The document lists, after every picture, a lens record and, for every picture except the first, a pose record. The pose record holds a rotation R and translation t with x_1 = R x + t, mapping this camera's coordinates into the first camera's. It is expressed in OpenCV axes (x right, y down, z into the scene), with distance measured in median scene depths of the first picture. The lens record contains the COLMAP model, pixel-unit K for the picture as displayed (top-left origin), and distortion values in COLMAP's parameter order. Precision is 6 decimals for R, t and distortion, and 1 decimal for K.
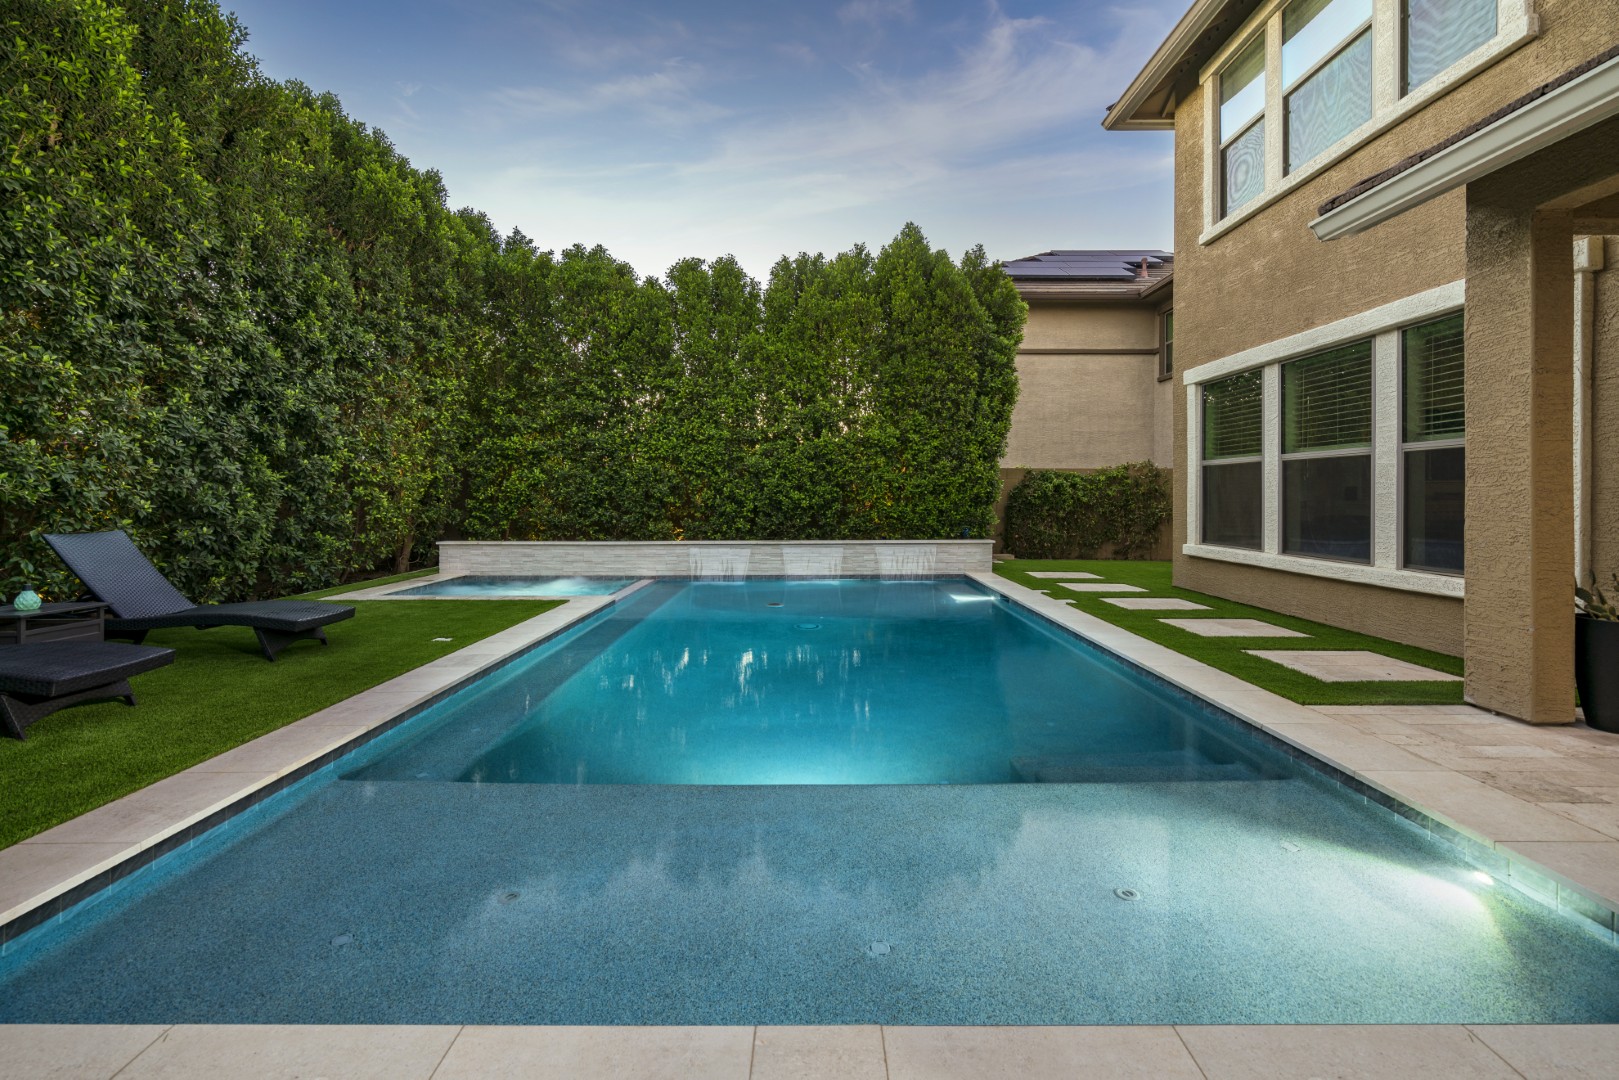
lens RADIAL K [[747.0, 0, 814.9], [0, 747.0, 498.8], [0, 0, 1]] dist [-0.000263, 0.000776]
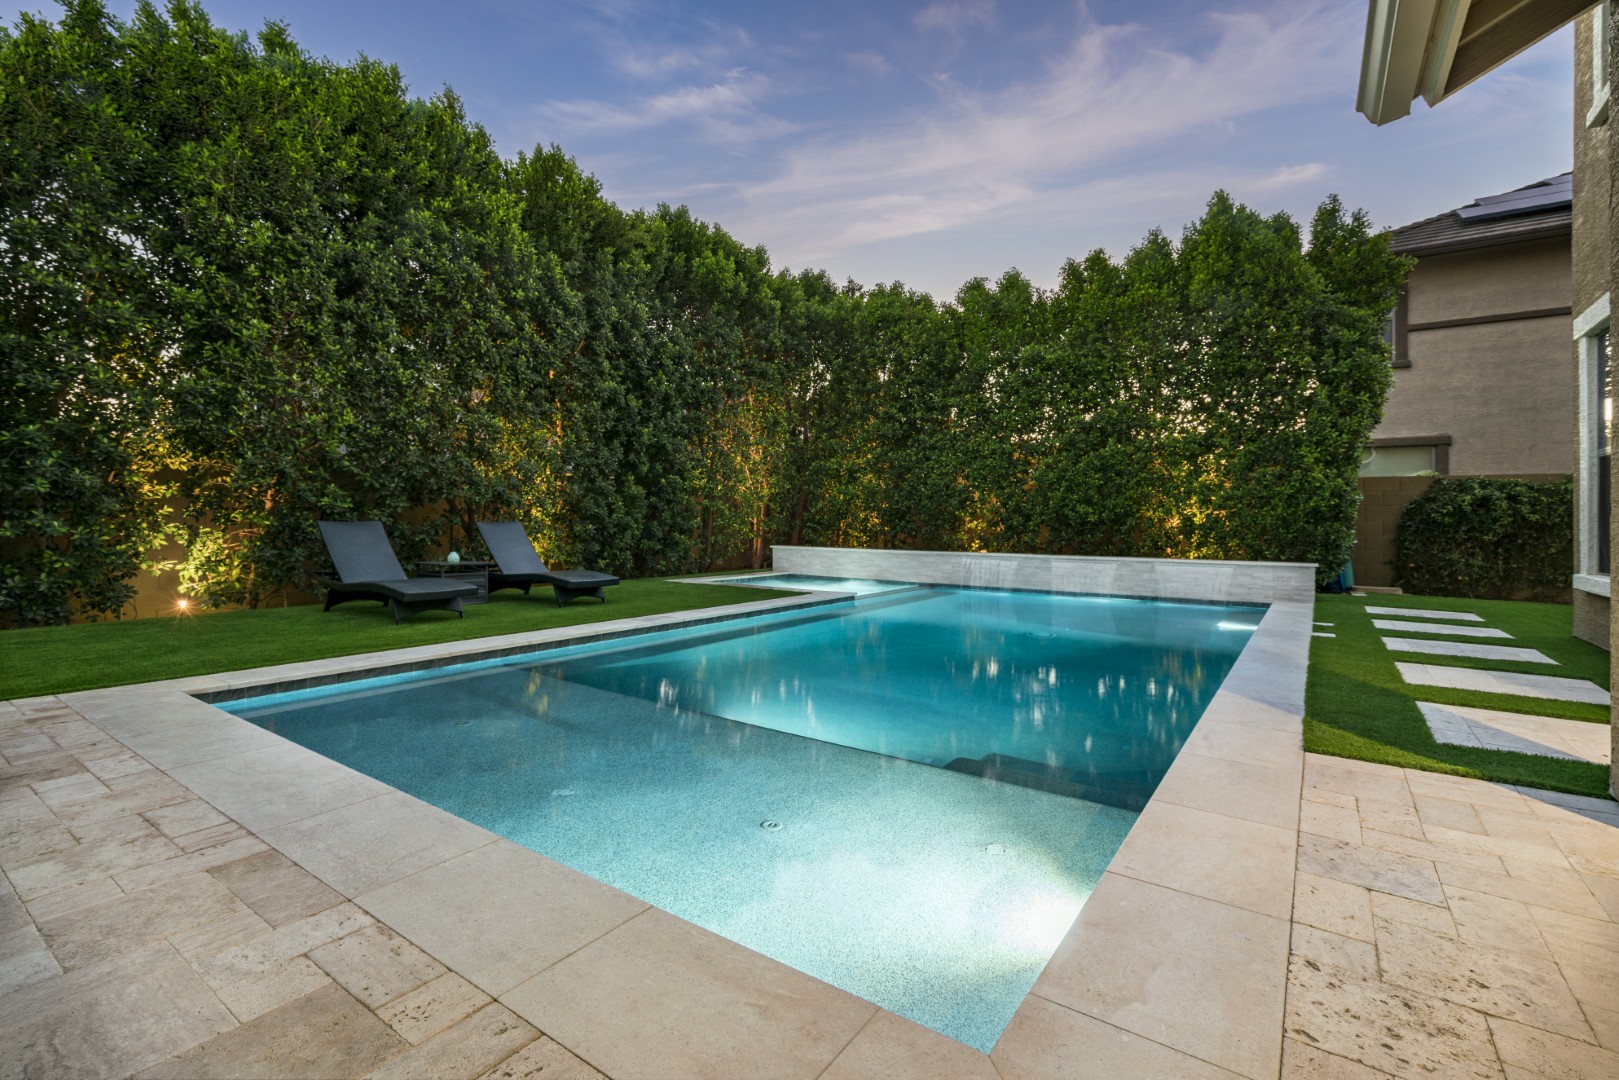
lens RADIAL K [[737.9, 0, 809.5], [0, 737.9, 540.0], [0, 0, 1]] dist [-0.027572, 0.027722]
pose [[0.815679, 0.024653, -0.577979, 0.251849], [-0.013640, 0.999633, 0.023389, 0.018922], [0.578343, -0.011194, 0.815717, 0.037919]]
